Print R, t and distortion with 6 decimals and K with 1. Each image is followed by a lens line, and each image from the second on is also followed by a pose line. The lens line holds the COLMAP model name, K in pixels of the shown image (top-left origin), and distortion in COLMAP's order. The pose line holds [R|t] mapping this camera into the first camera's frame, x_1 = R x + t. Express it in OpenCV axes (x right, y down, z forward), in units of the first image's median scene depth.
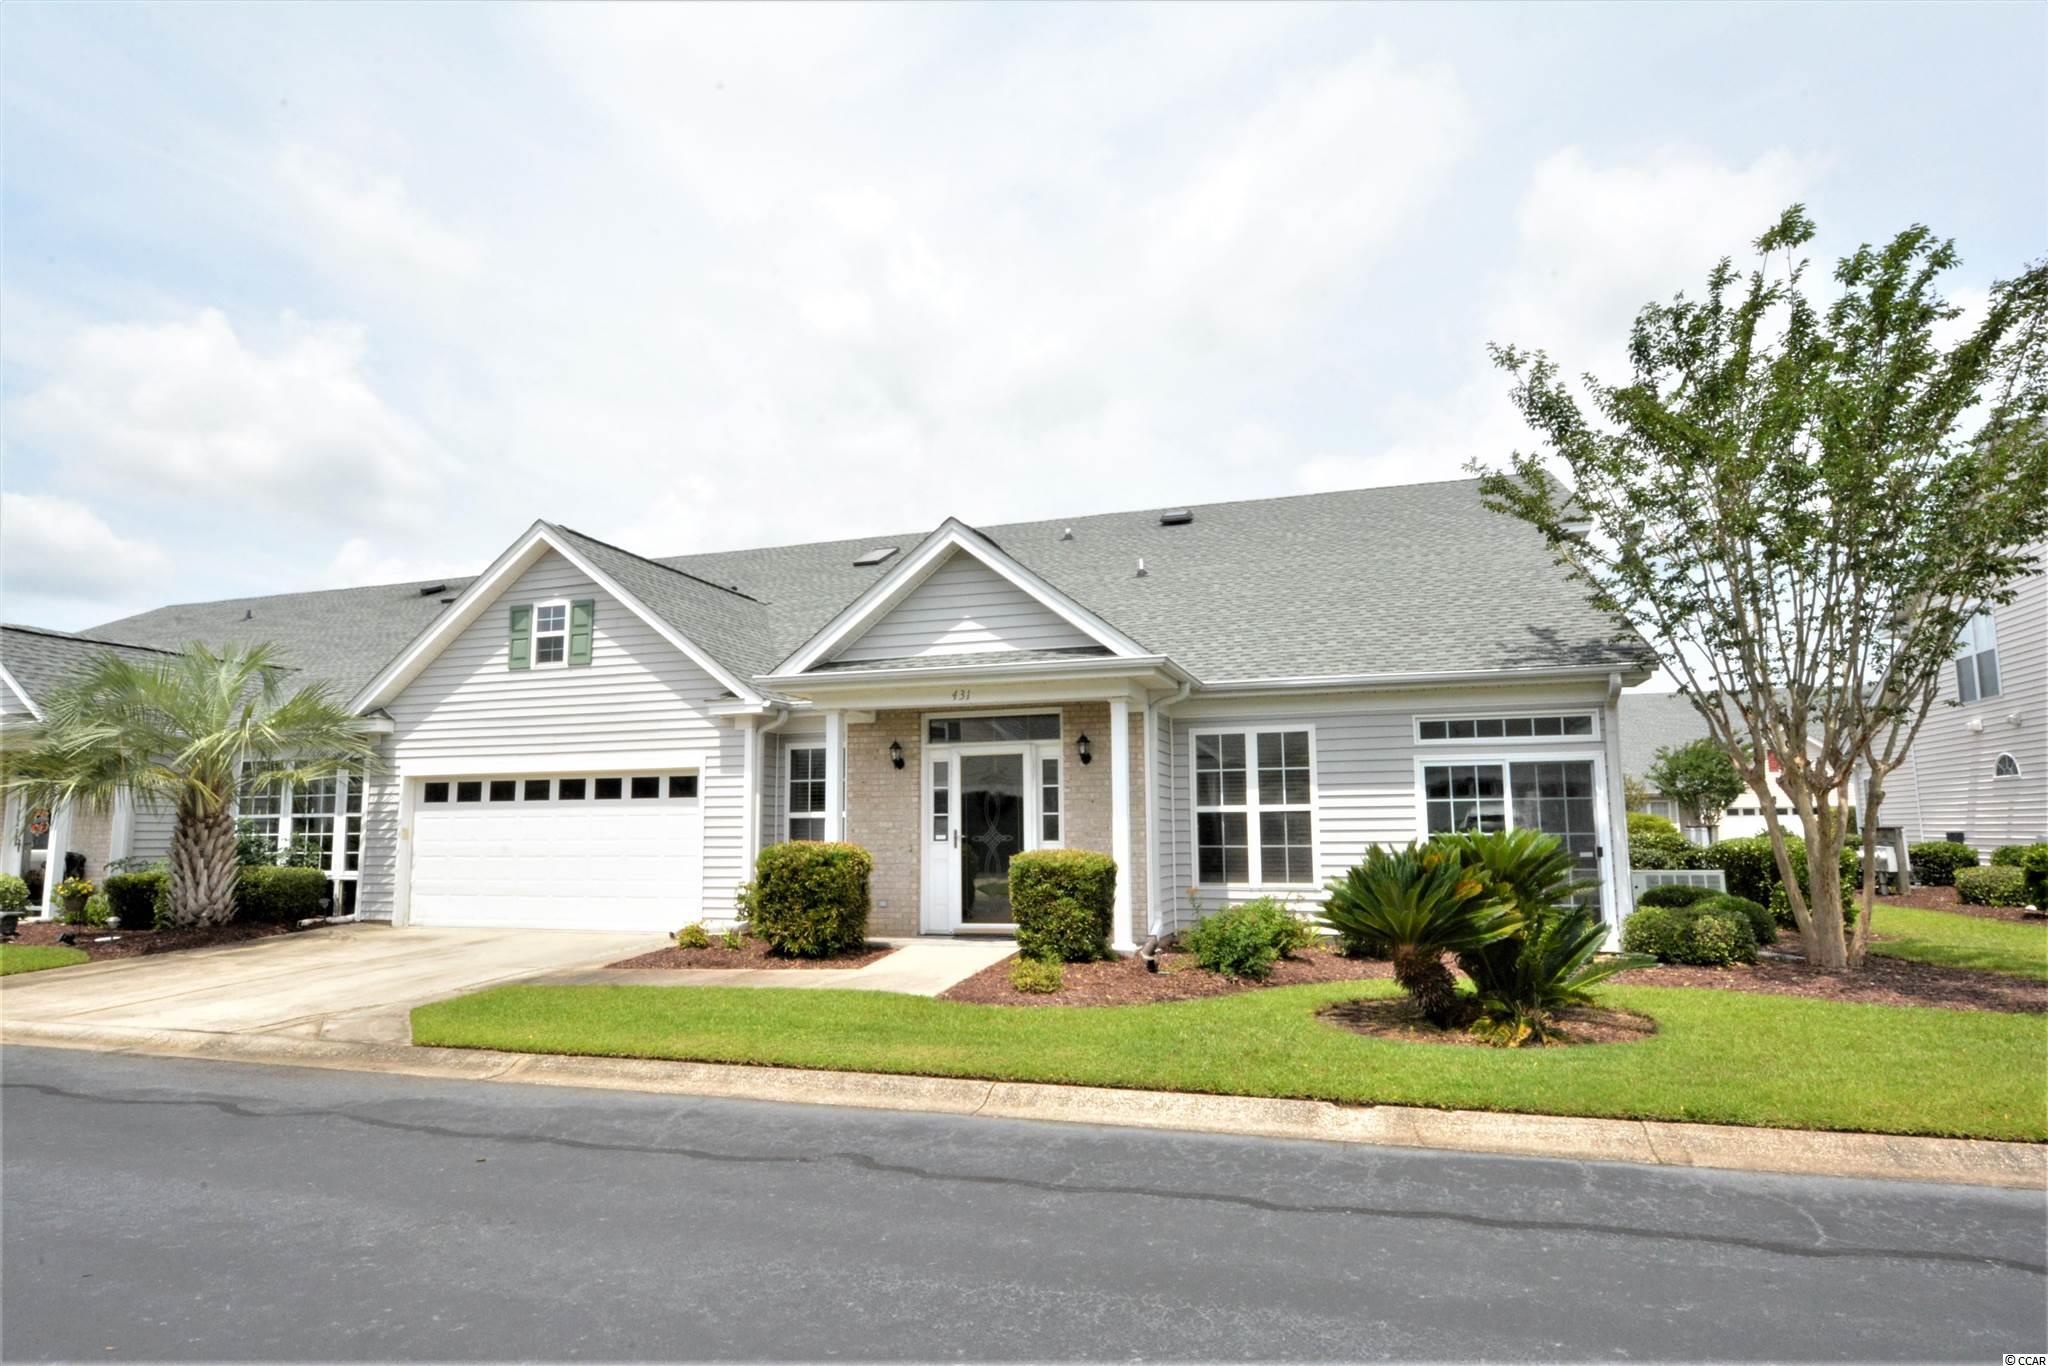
lens RADIAL K [[1121.9, 0, 1023.4], [0, 1121.9, 672.8], [0, 0, 1]] dist [-0.011417, 0.000625]
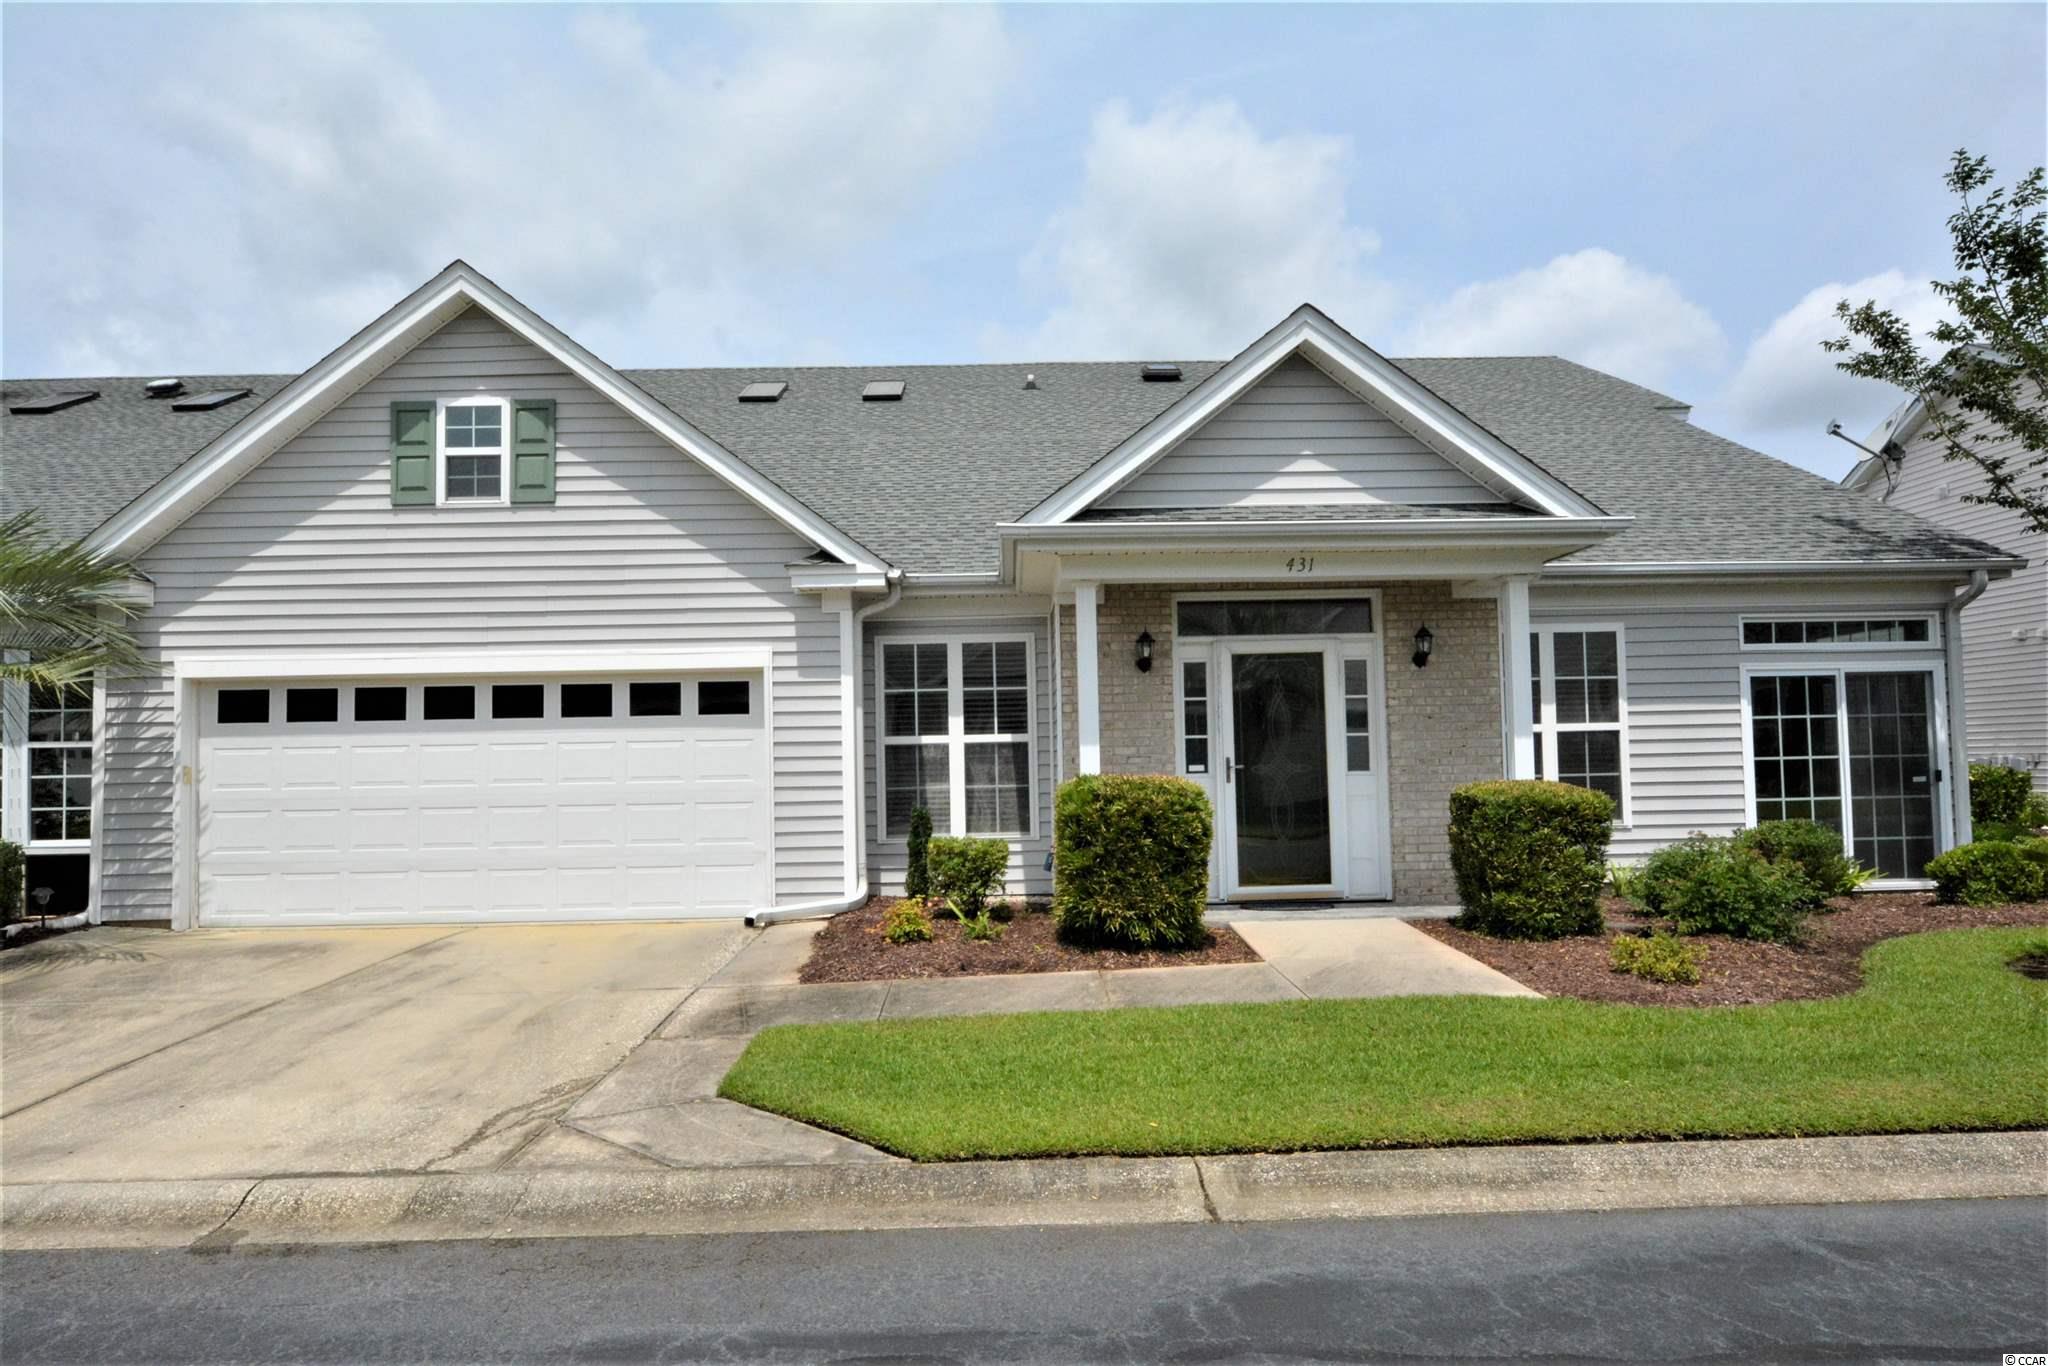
lens RADIAL K [[1272.7, 0, 1024.9], [0, 1272.7, 692.7], [0, 0, 1]] dist [-0.007108, -0.002984]
pose [[0.945946, 0.007915, 0.324227, -0.390680], [-0.034750, 0.996421, 0.077058, 0.036293], [-0.322457, -0.084159, 0.942835, 0.248578]]
